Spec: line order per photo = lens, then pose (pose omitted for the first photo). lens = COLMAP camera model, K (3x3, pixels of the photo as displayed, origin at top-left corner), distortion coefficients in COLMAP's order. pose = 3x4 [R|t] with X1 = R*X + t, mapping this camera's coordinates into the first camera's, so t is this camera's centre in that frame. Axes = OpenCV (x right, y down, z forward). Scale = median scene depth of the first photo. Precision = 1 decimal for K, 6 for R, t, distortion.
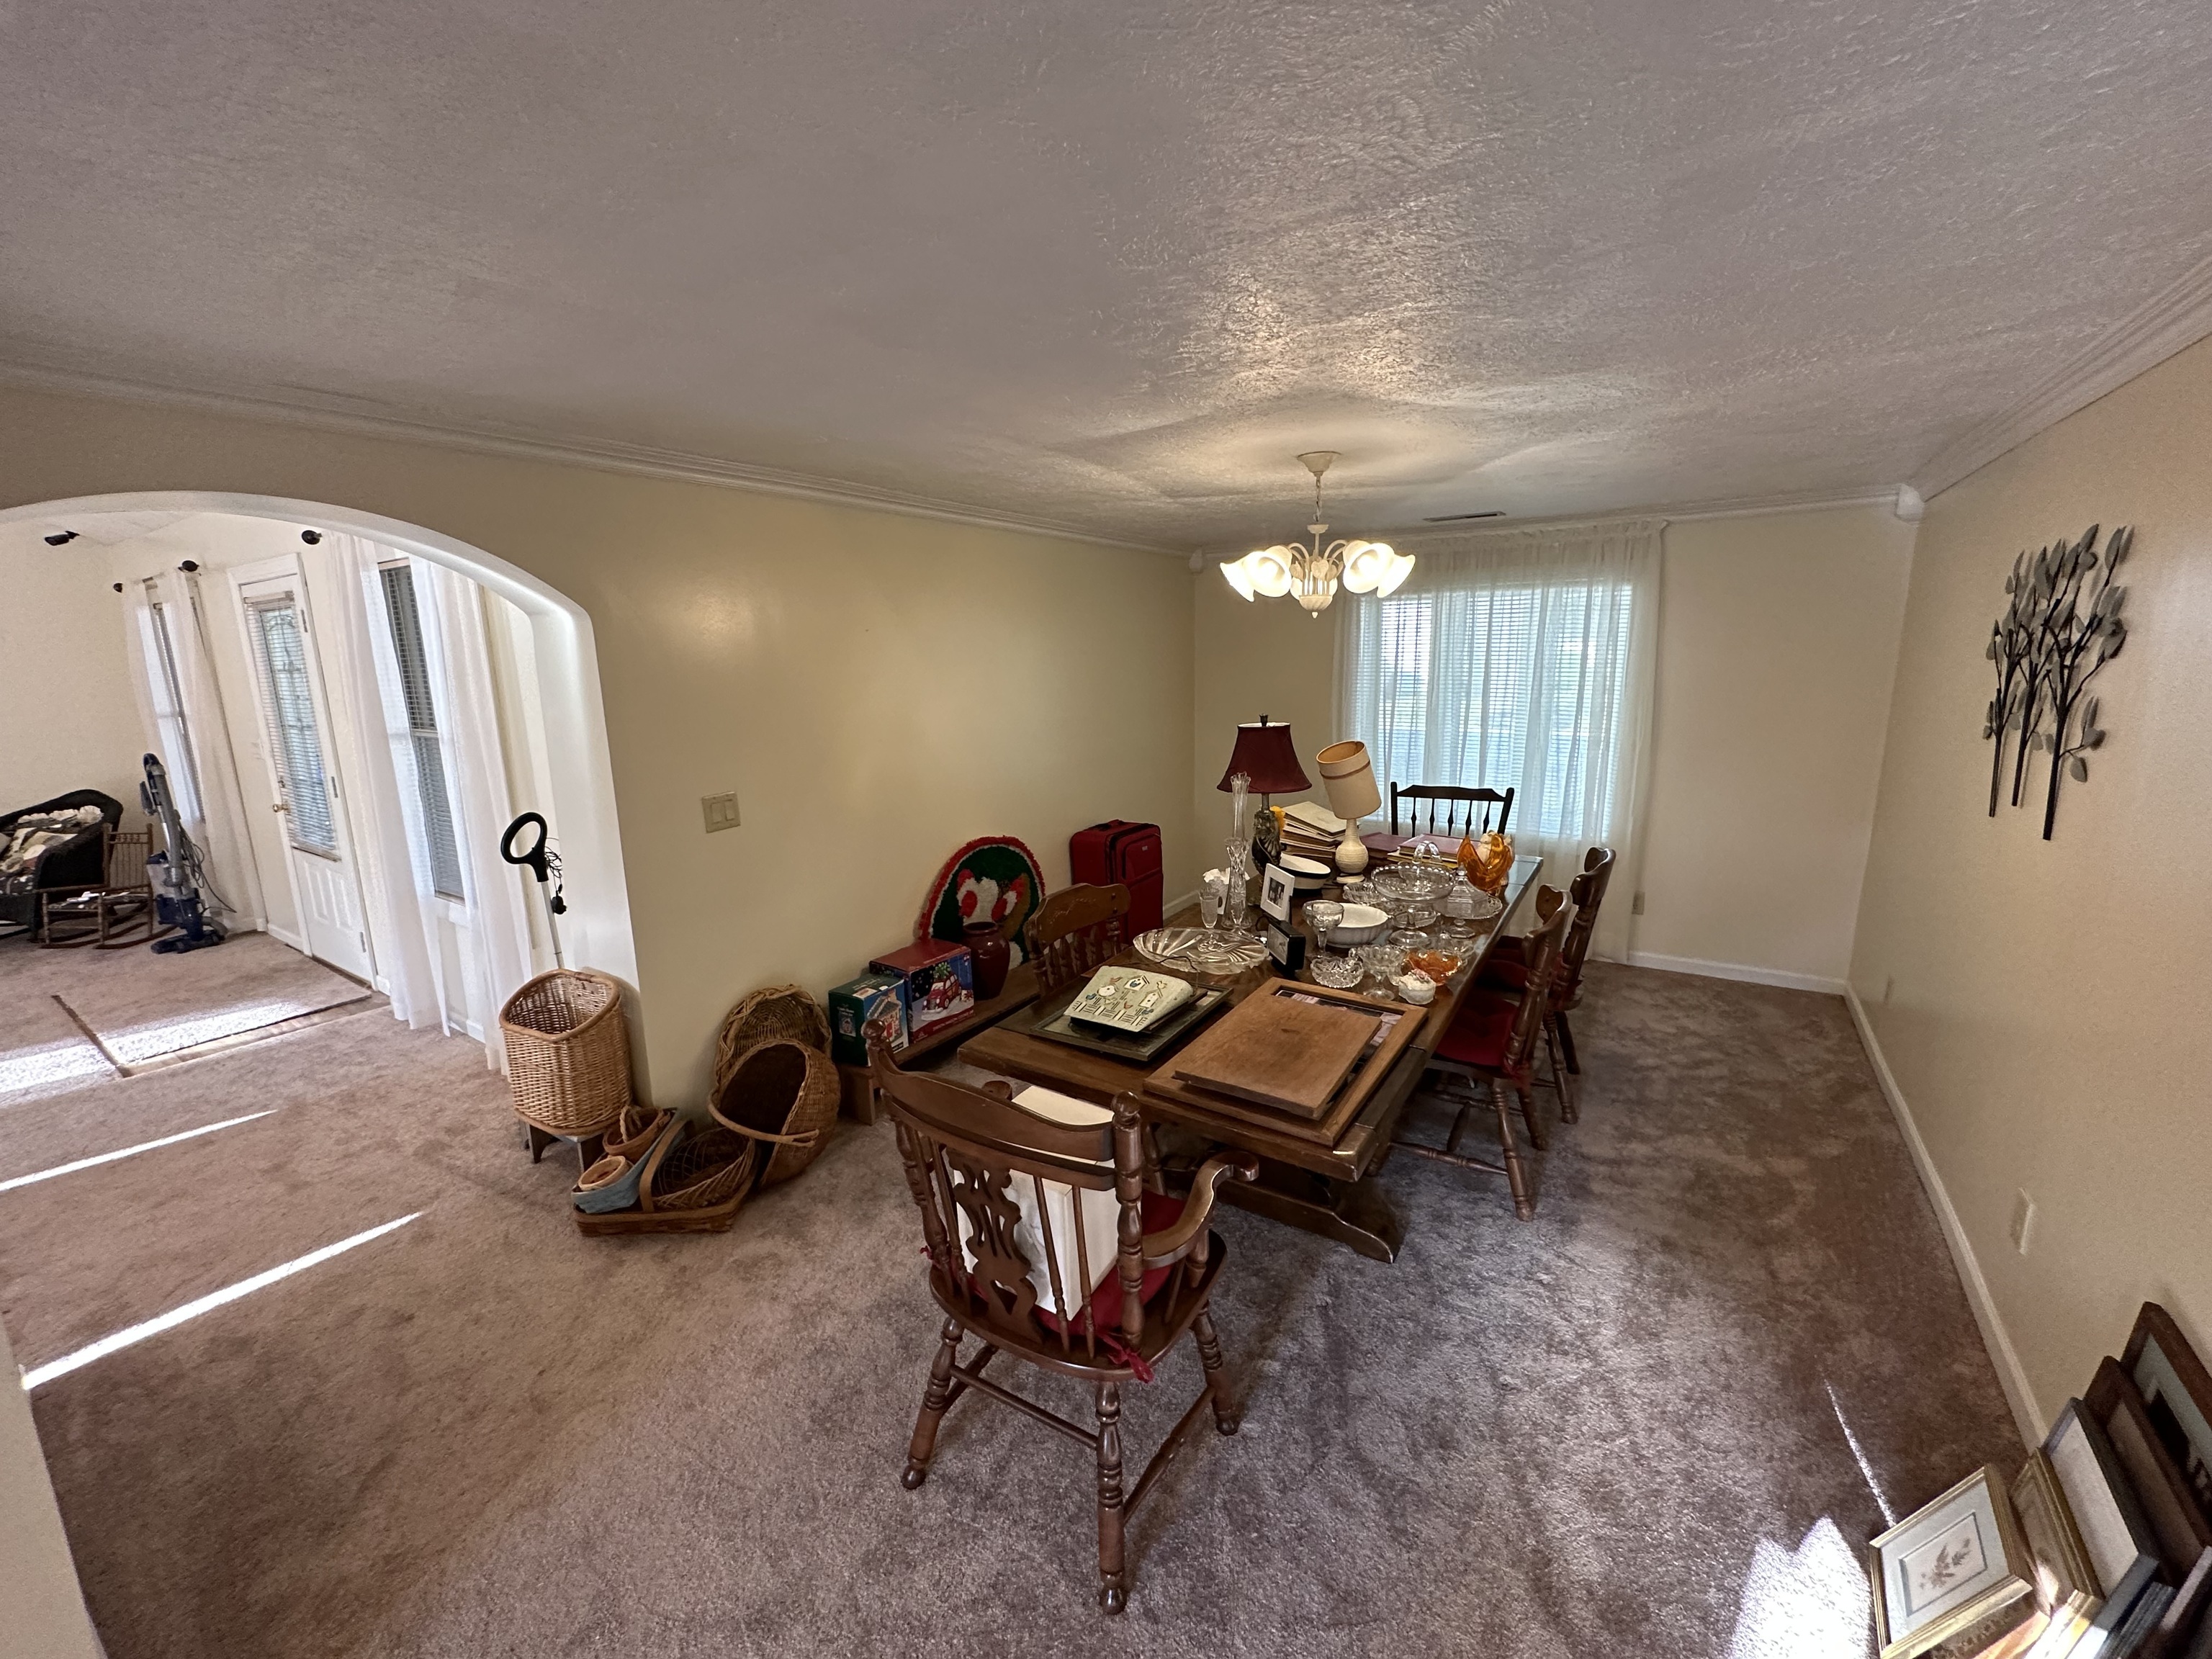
lens RADIAL K [[881.5, 0, 1101.3], [0, 881.5, 827.3], [0, 0, 1]] dist [-0.000345, 0.000092]
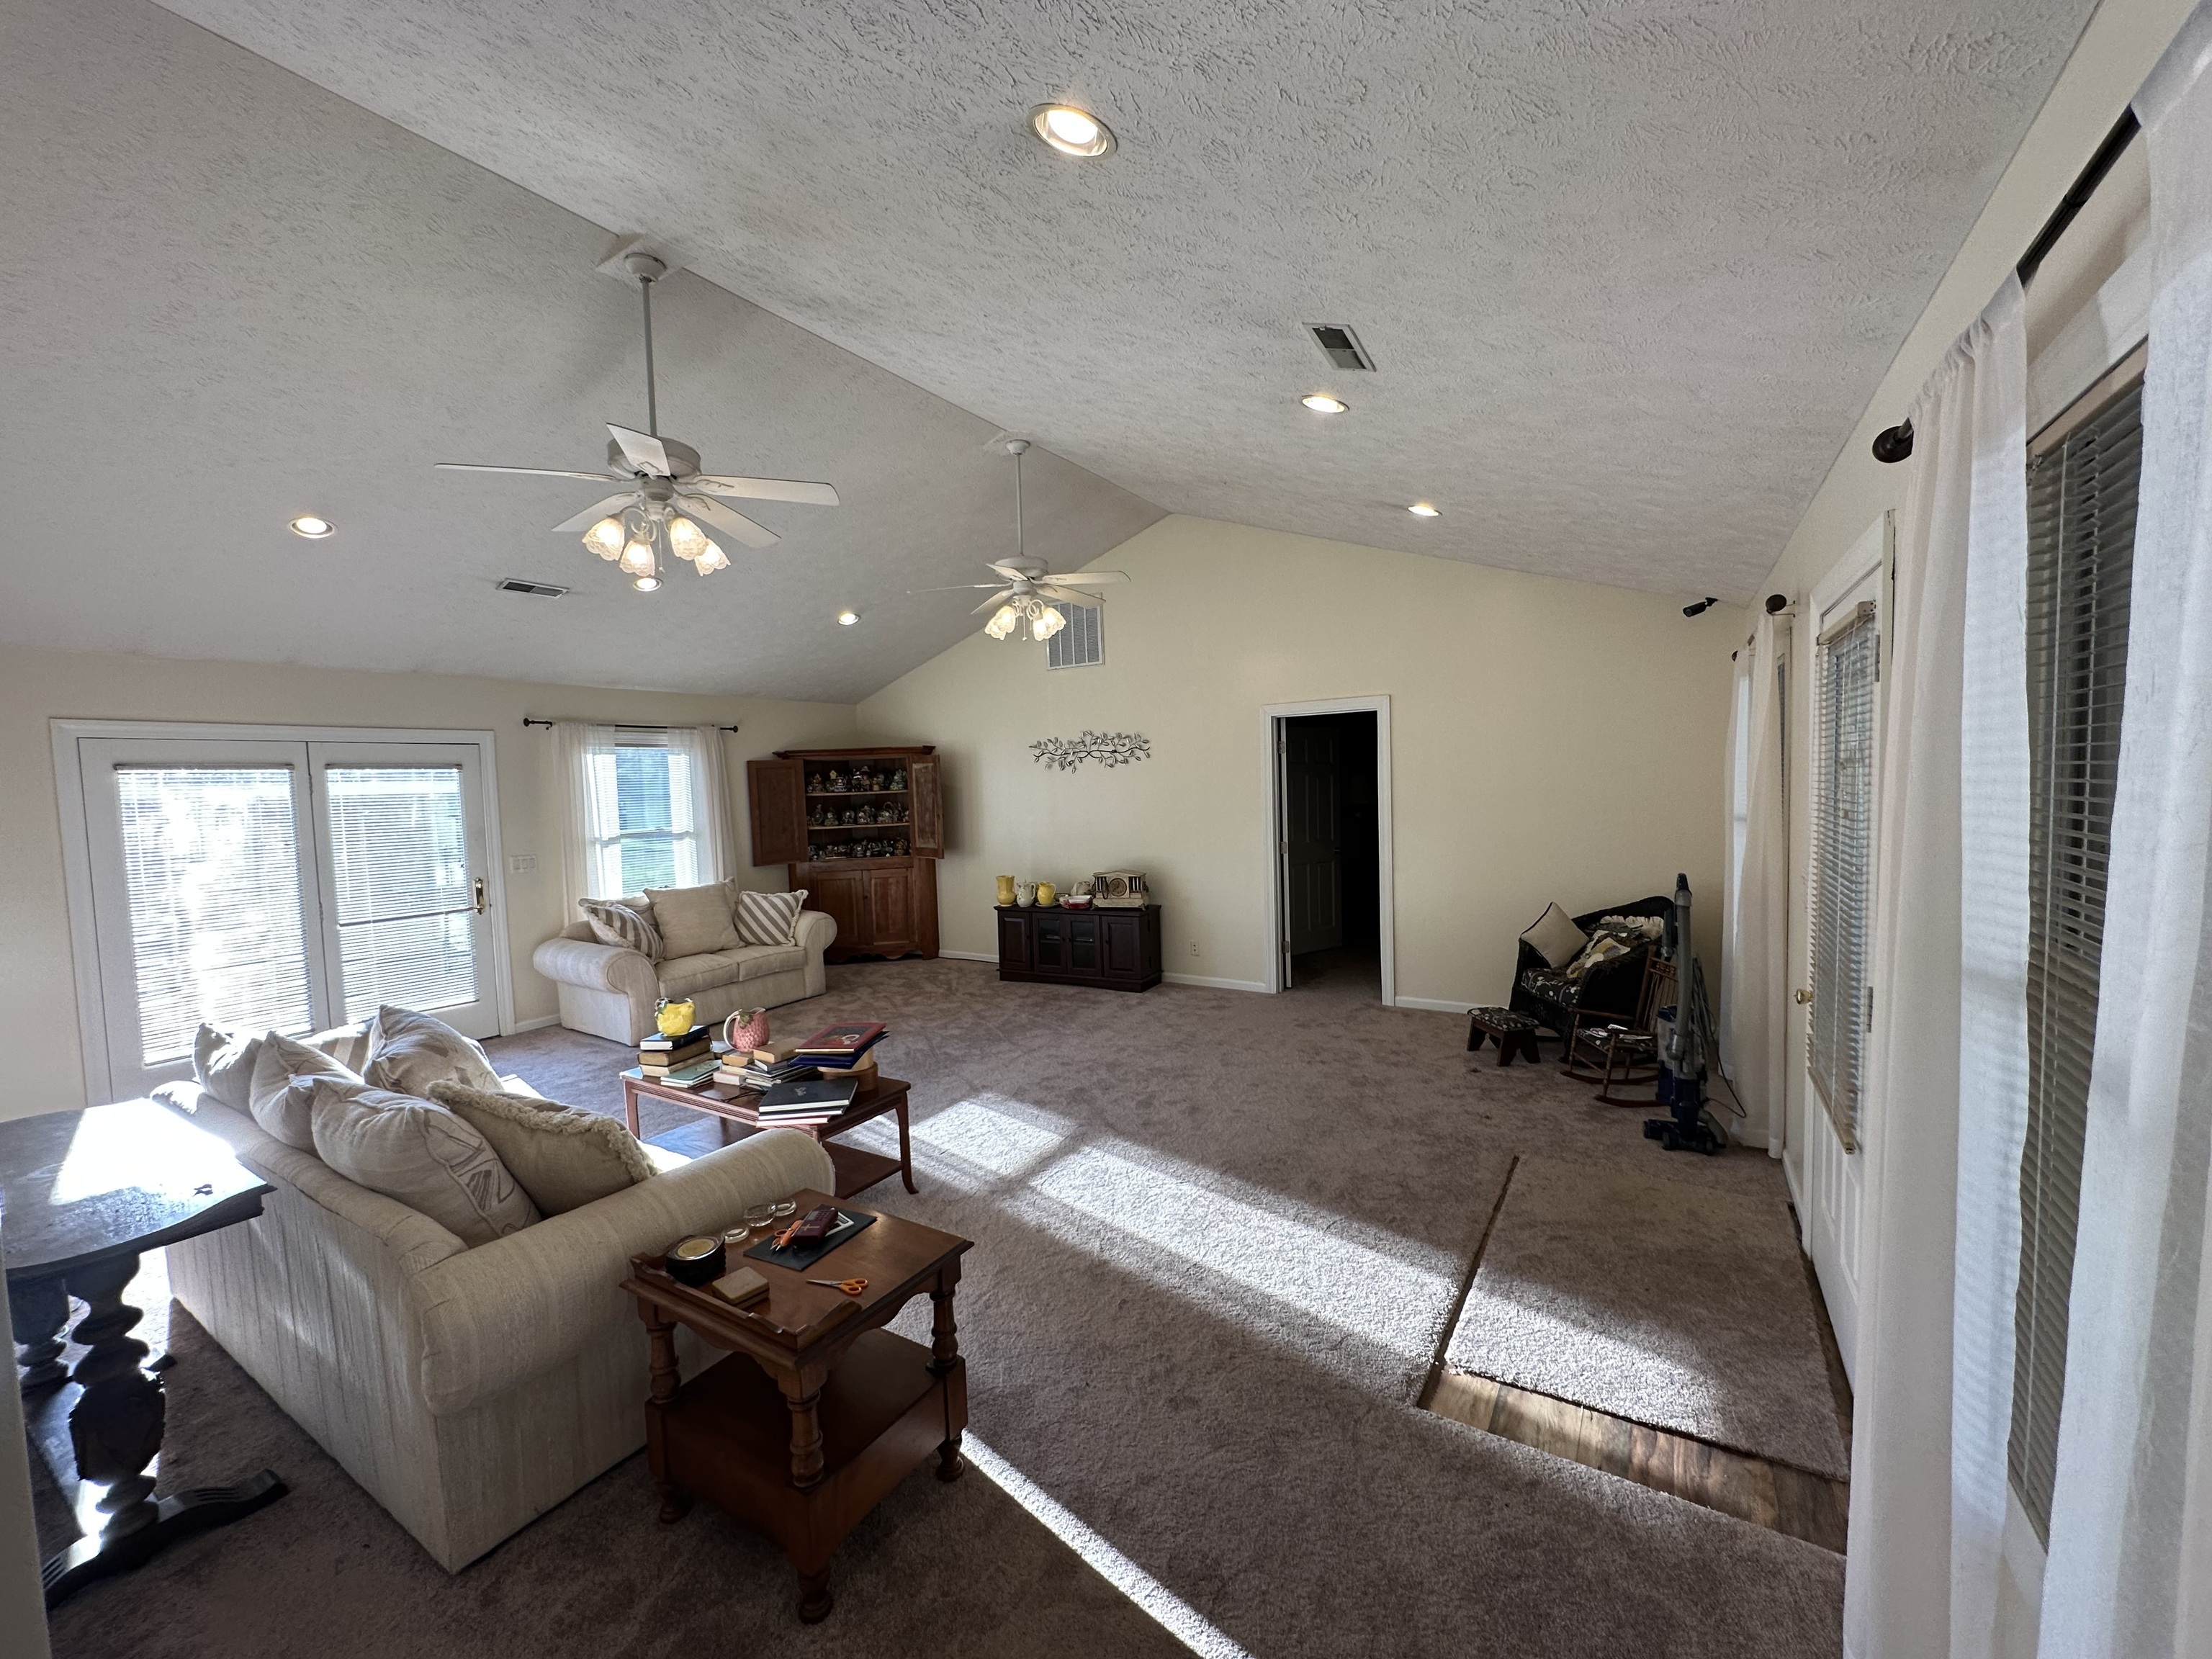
lens RADIAL K [[881.5, 0, 1105.3], [0, 881.5, 831.8], [0, 0, 1]] dist [-0.000345, 0.000092]
pose [[0.025750, 0.077125, -0.996689, -0.440448], [-0.159696, 0.984533, 0.072058, -0.112053], [0.986830, 0.157312, 0.037669, 0.590915]]
